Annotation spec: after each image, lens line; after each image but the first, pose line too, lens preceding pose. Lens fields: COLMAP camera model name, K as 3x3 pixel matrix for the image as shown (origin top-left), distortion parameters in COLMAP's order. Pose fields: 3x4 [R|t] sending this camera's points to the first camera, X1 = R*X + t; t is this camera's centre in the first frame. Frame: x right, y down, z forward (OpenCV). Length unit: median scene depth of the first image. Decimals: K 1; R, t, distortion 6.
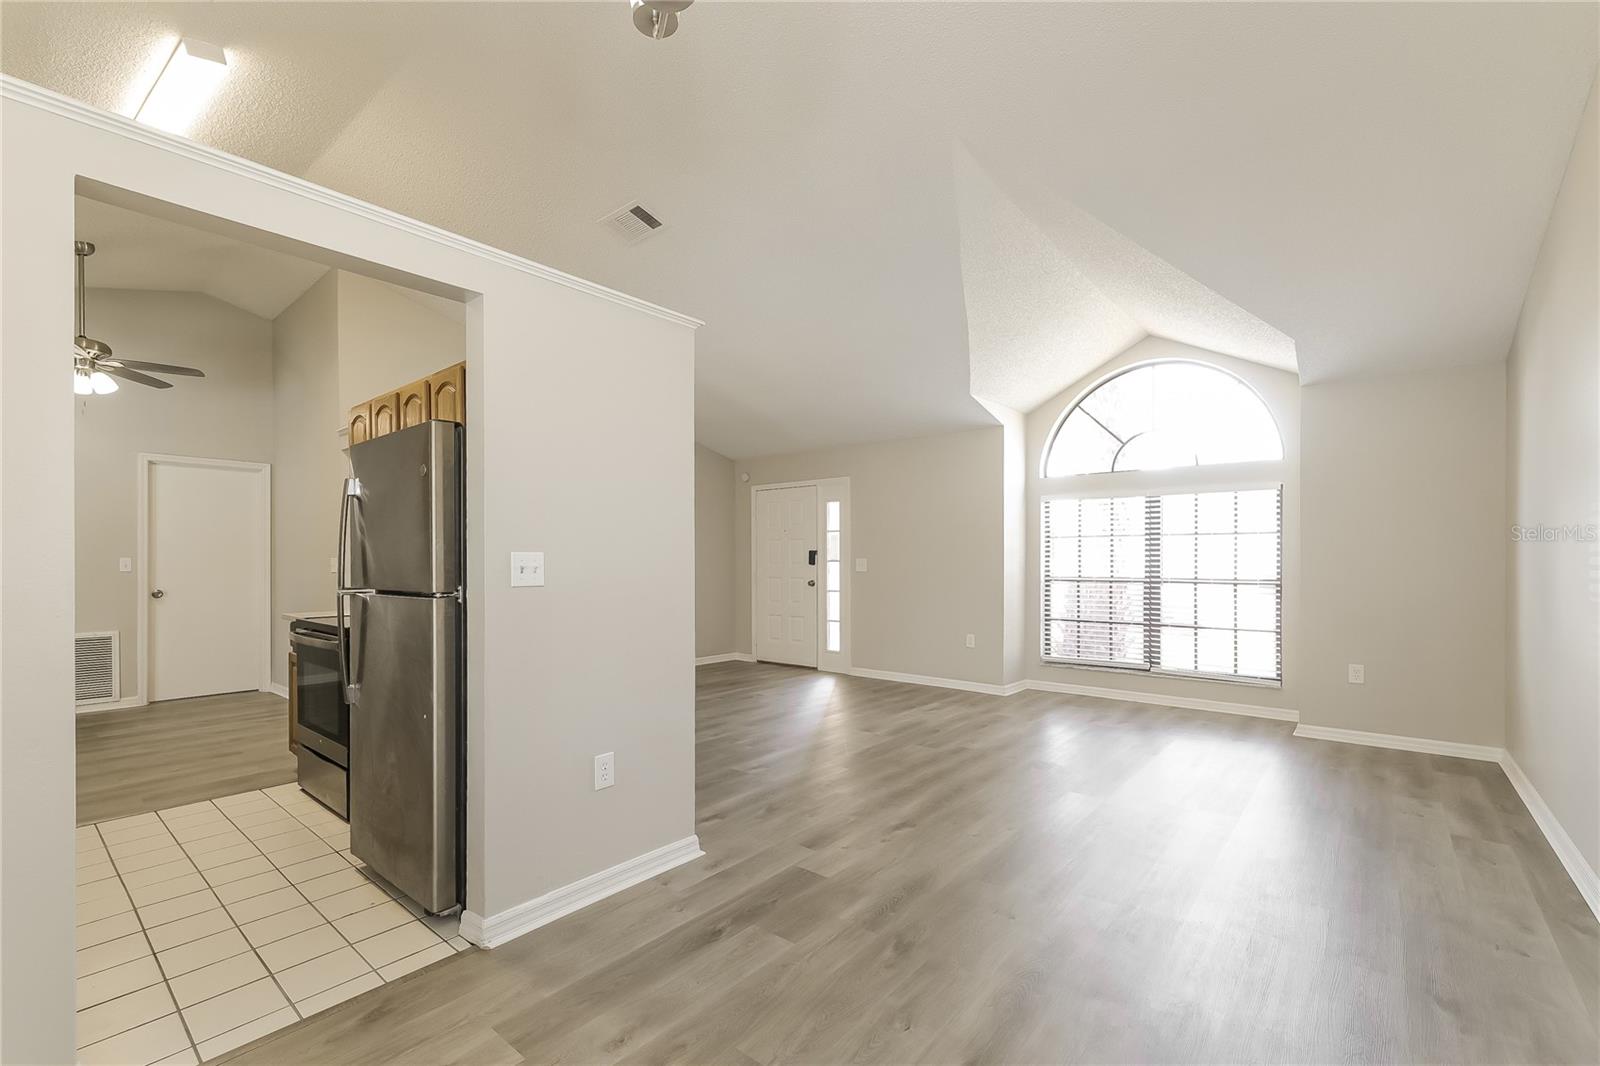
lens RADIAL K [[701.2, 0, 810.9], [0, 701.2, 547.1], [0, 0, 1]] dist [-0.001046, 0.000021]
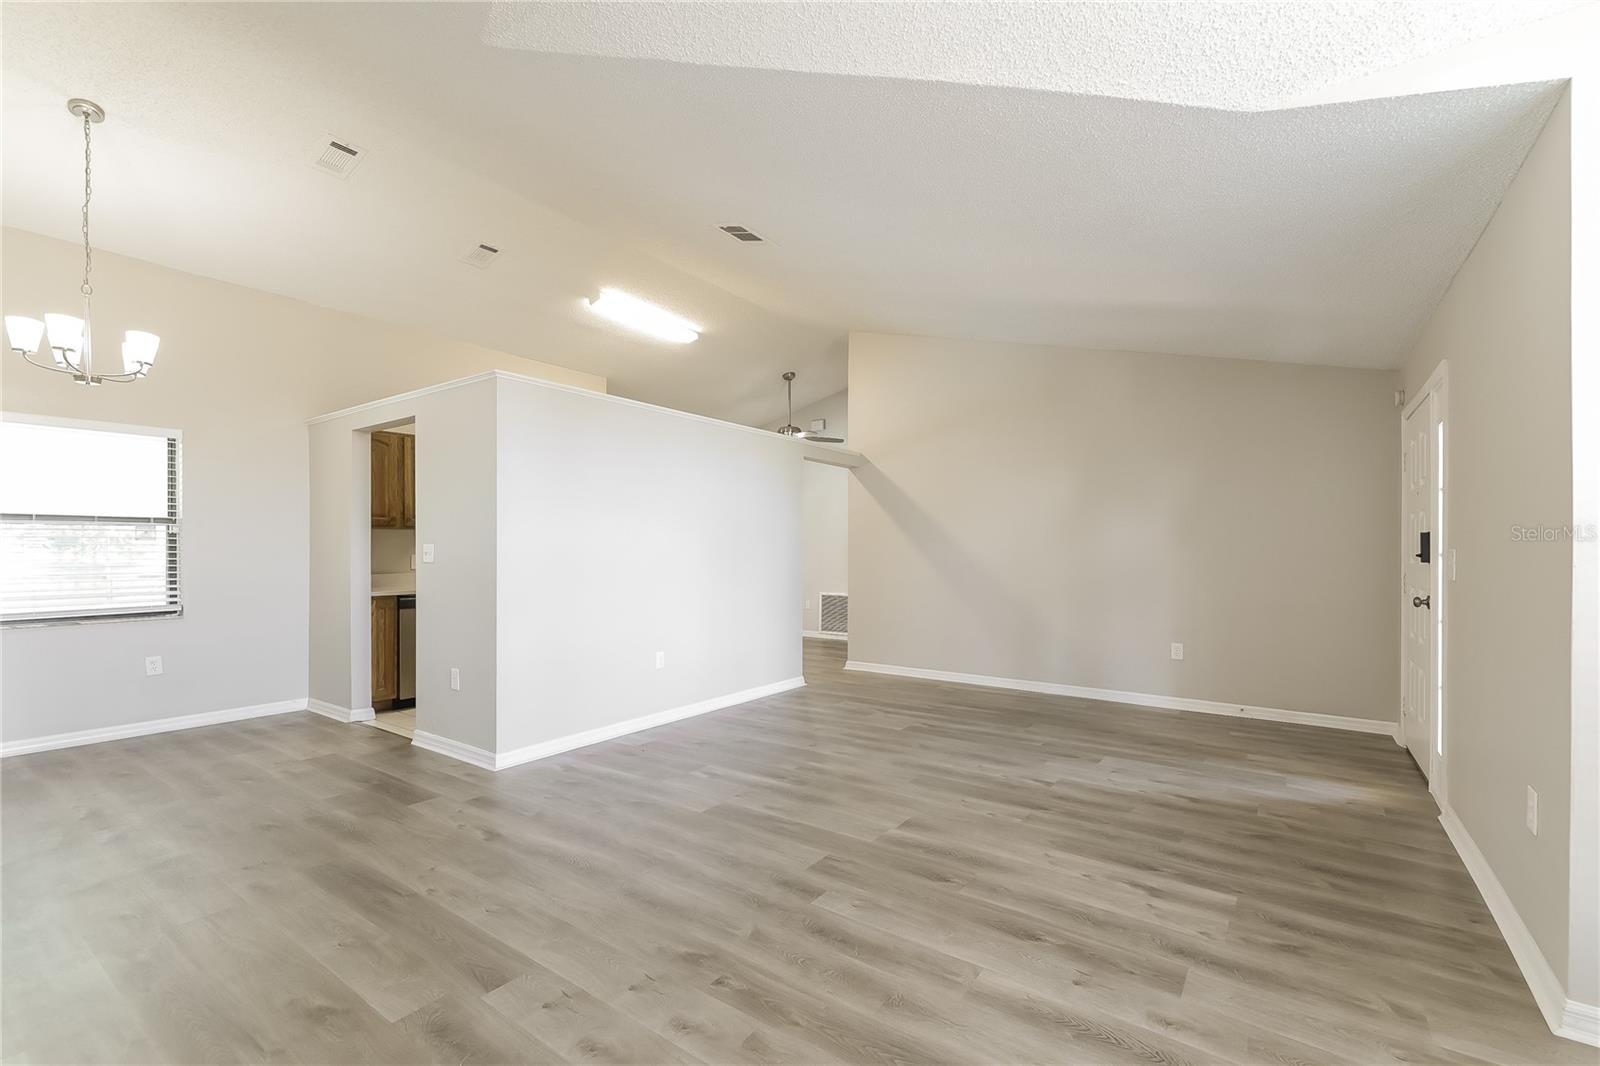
lens RADIAL K [[701.2, 0, 810.9], [0, 701.2, 547.1], [0, 0, 1]] dist [-0.001046, 0.000021]
pose [[0.068479, -0.002369, -0.997650, 0.768417], [0.009259, 0.999956, -0.001739, 0.016704], [0.997610, -0.009119, 0.068497, 0.964308]]
